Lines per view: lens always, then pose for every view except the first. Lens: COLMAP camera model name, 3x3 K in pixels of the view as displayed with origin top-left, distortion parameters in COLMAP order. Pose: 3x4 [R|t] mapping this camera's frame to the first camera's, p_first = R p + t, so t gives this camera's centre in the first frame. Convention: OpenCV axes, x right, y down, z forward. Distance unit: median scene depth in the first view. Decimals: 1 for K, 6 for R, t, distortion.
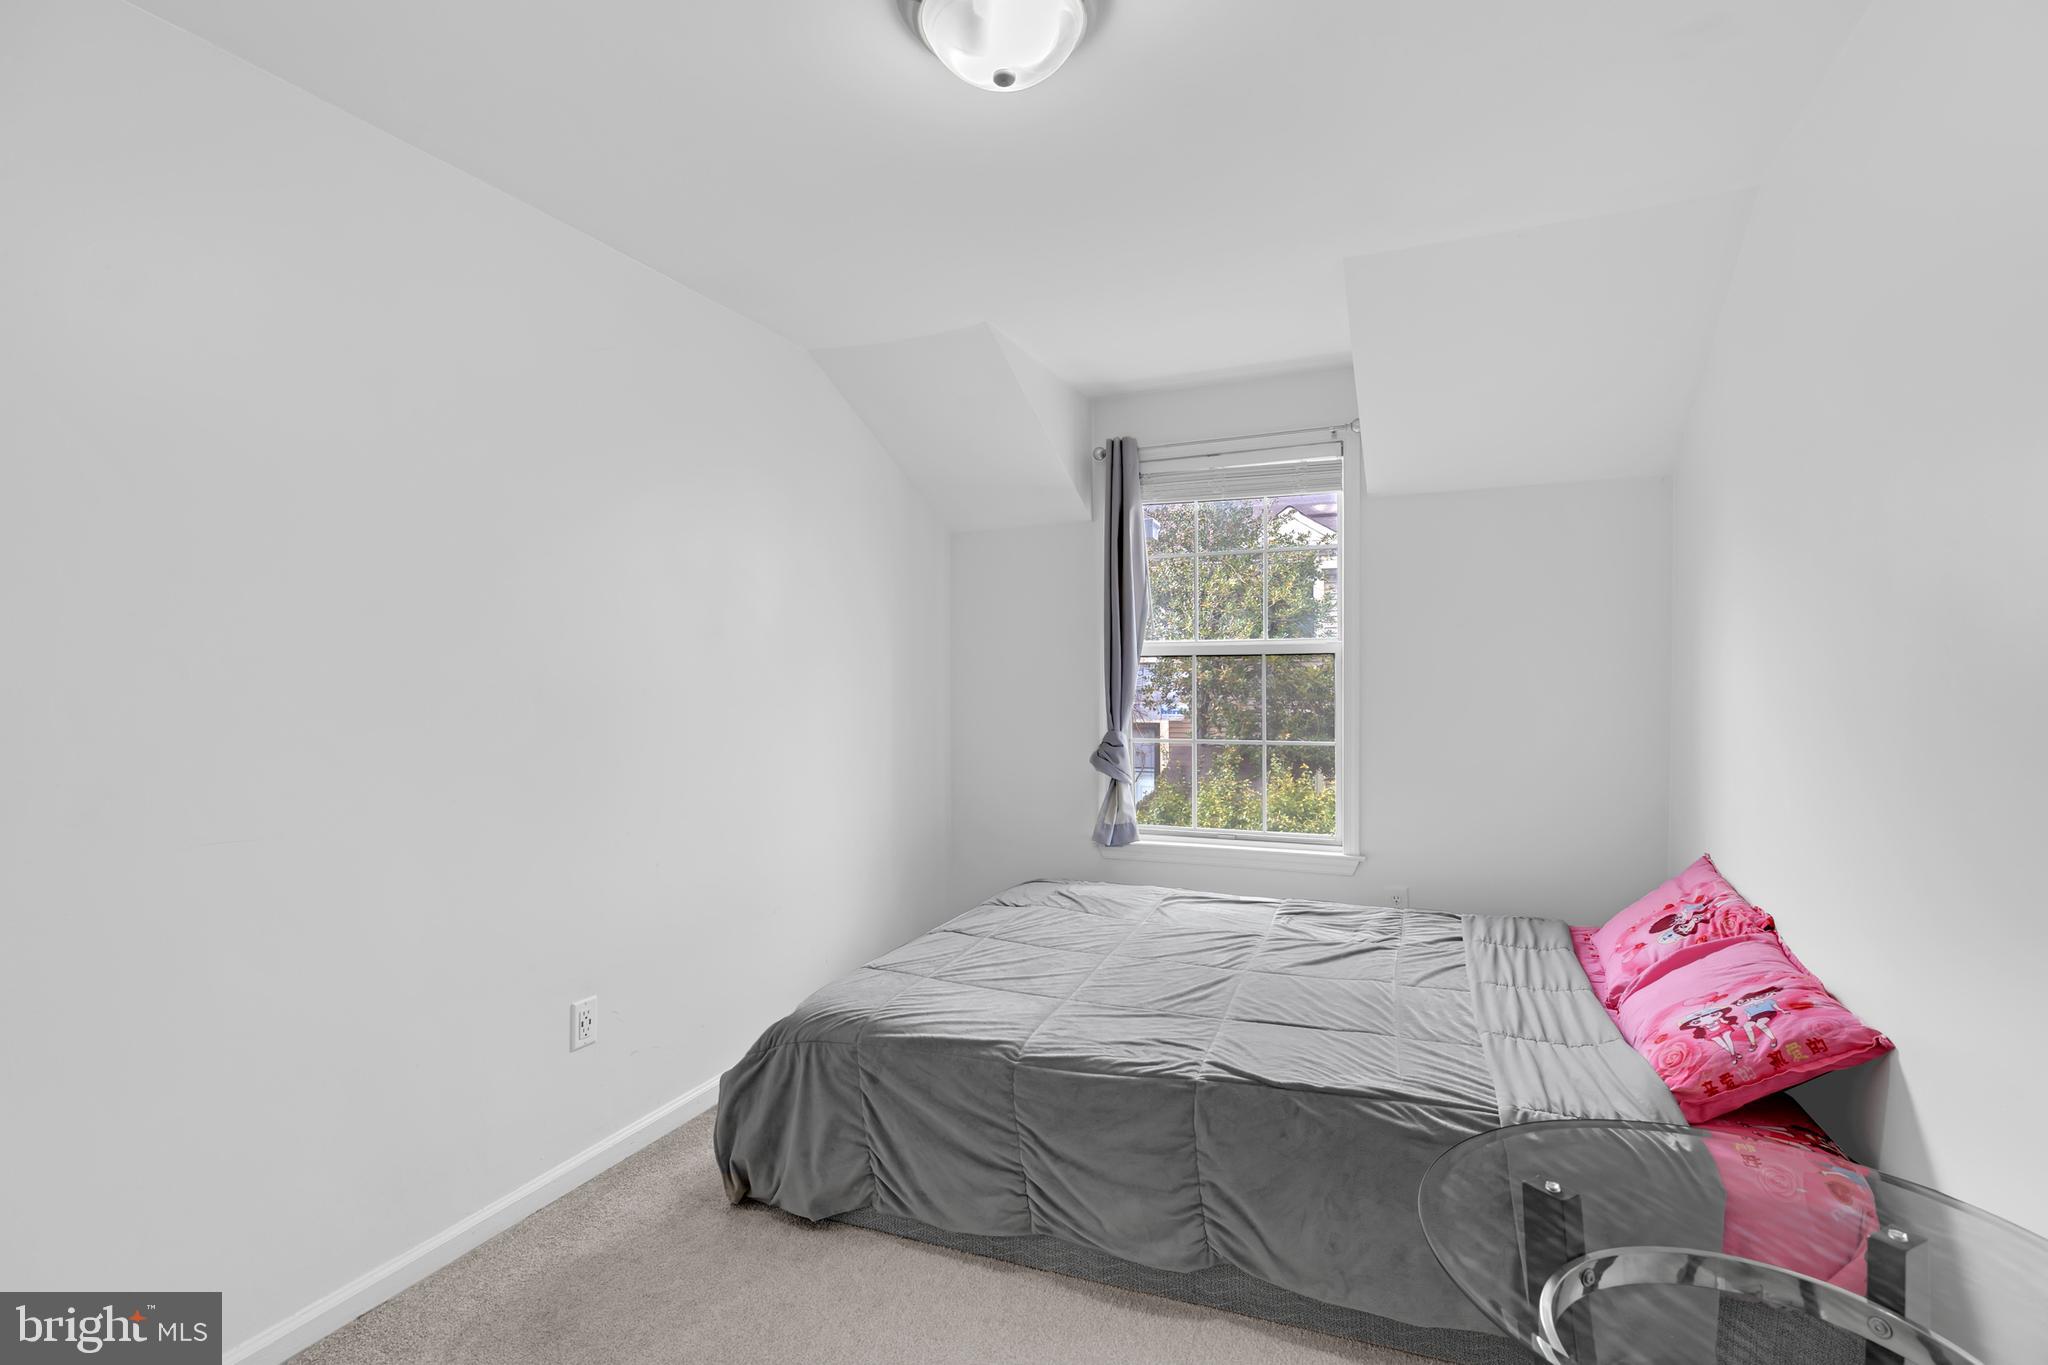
lens RADIAL K [[927.0, 0, 997.5], [0, 927.0, 685.4], [0, 0, 1]] dist [0.002753, 0.000473]
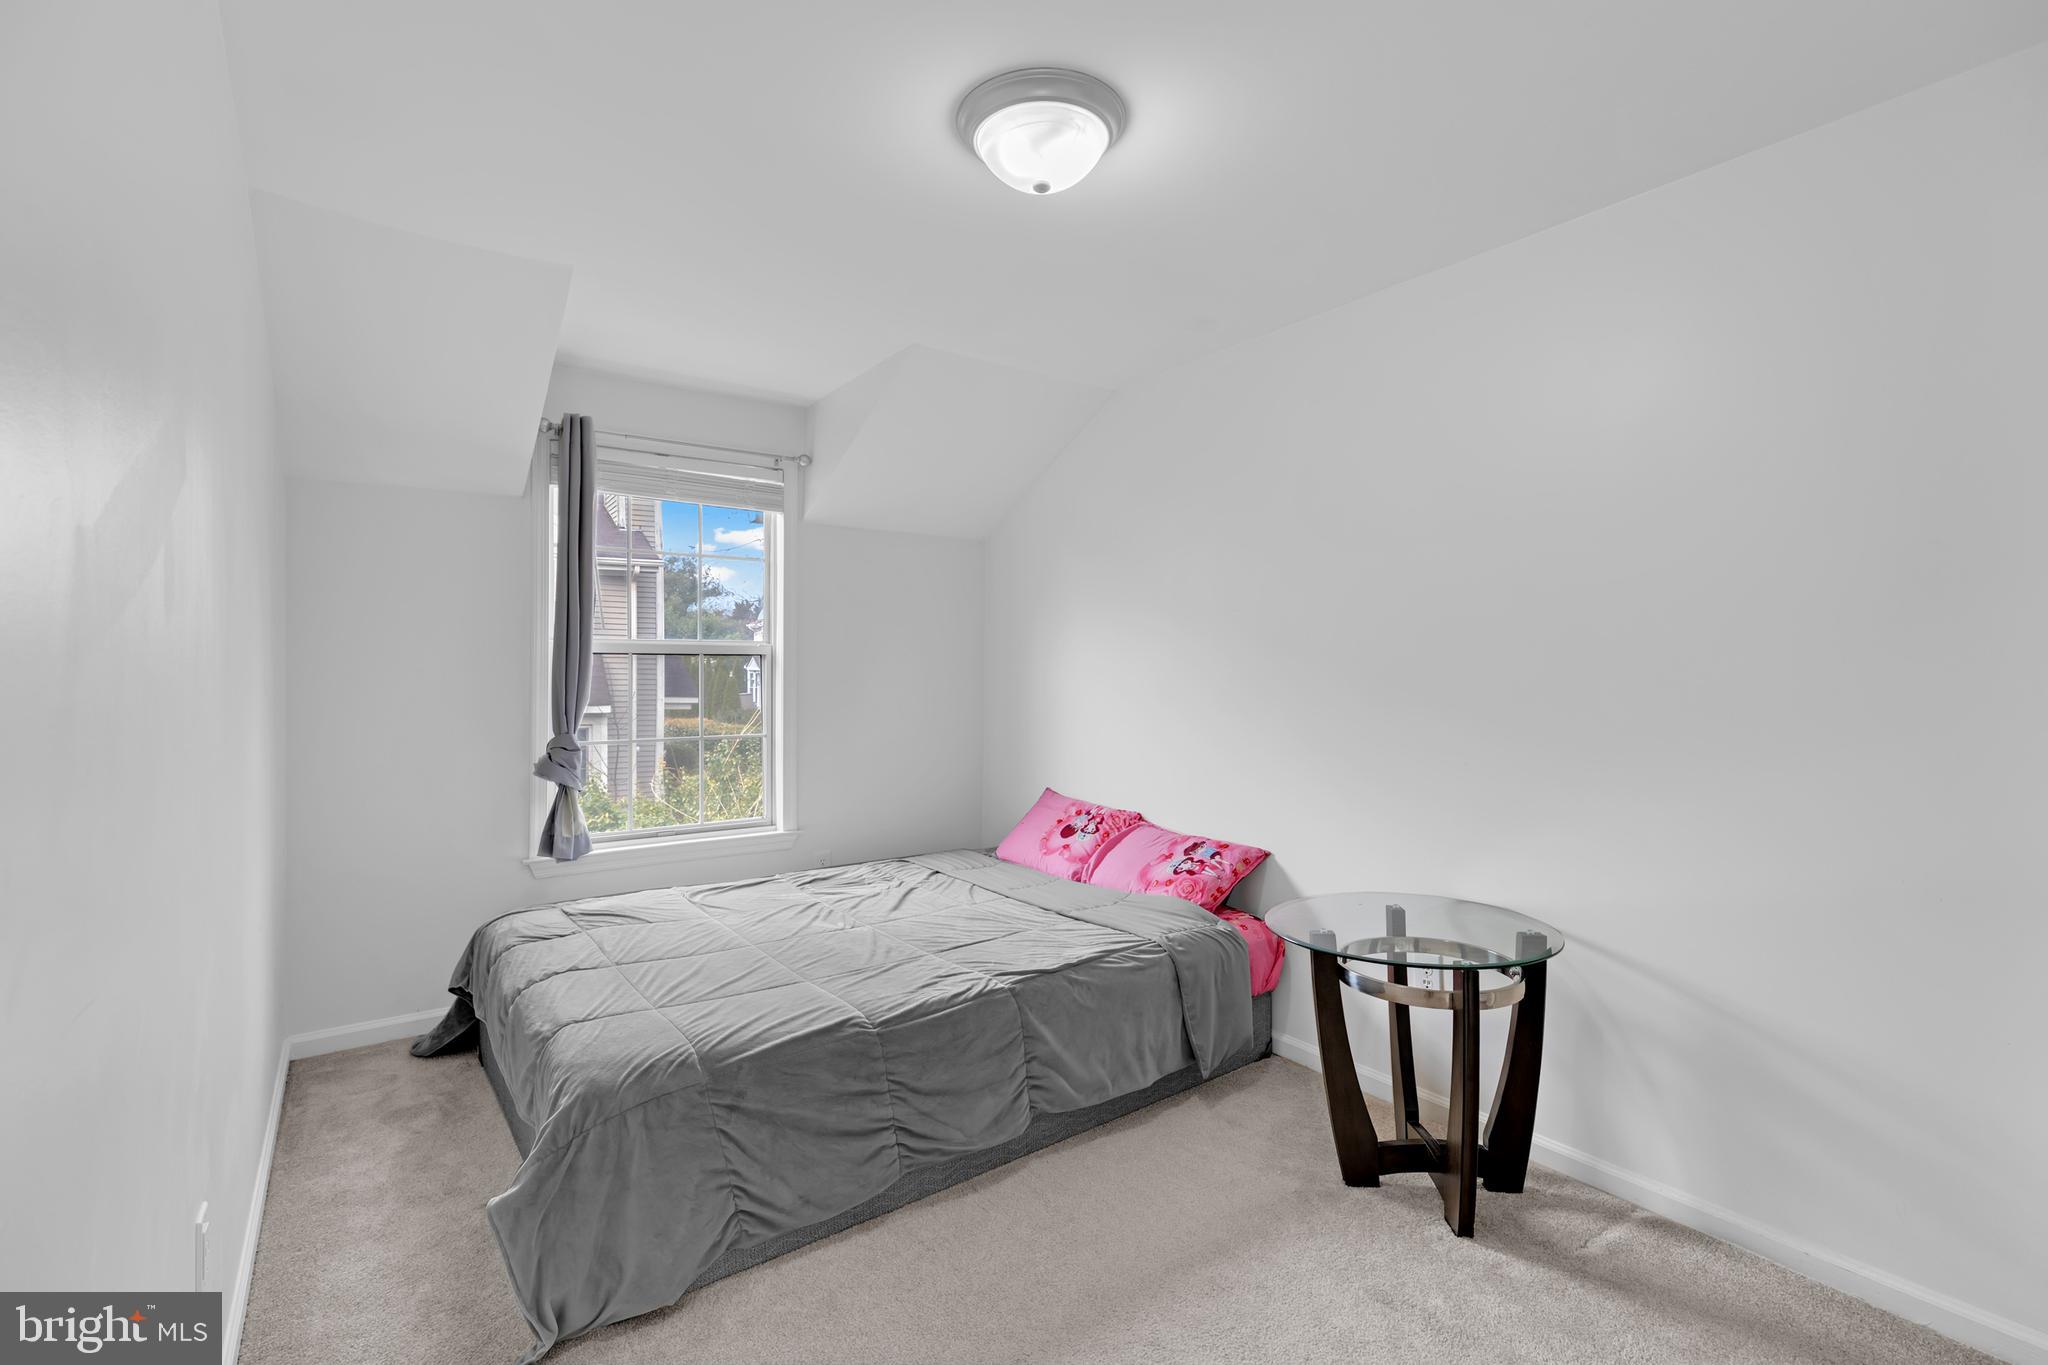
lens RADIAL K [[927.0, 0, 997.5], [0, 927.0, 685.4], [0, 0, 1]] dist [0.002753, 0.000473]
pose [[0.527178, -0.001784, 0.849753, -0.762755], [0.005462, 0.999984, -0.001289, 0.008725], [-0.849738, 0.005321, 0.527179, 0.289356]]
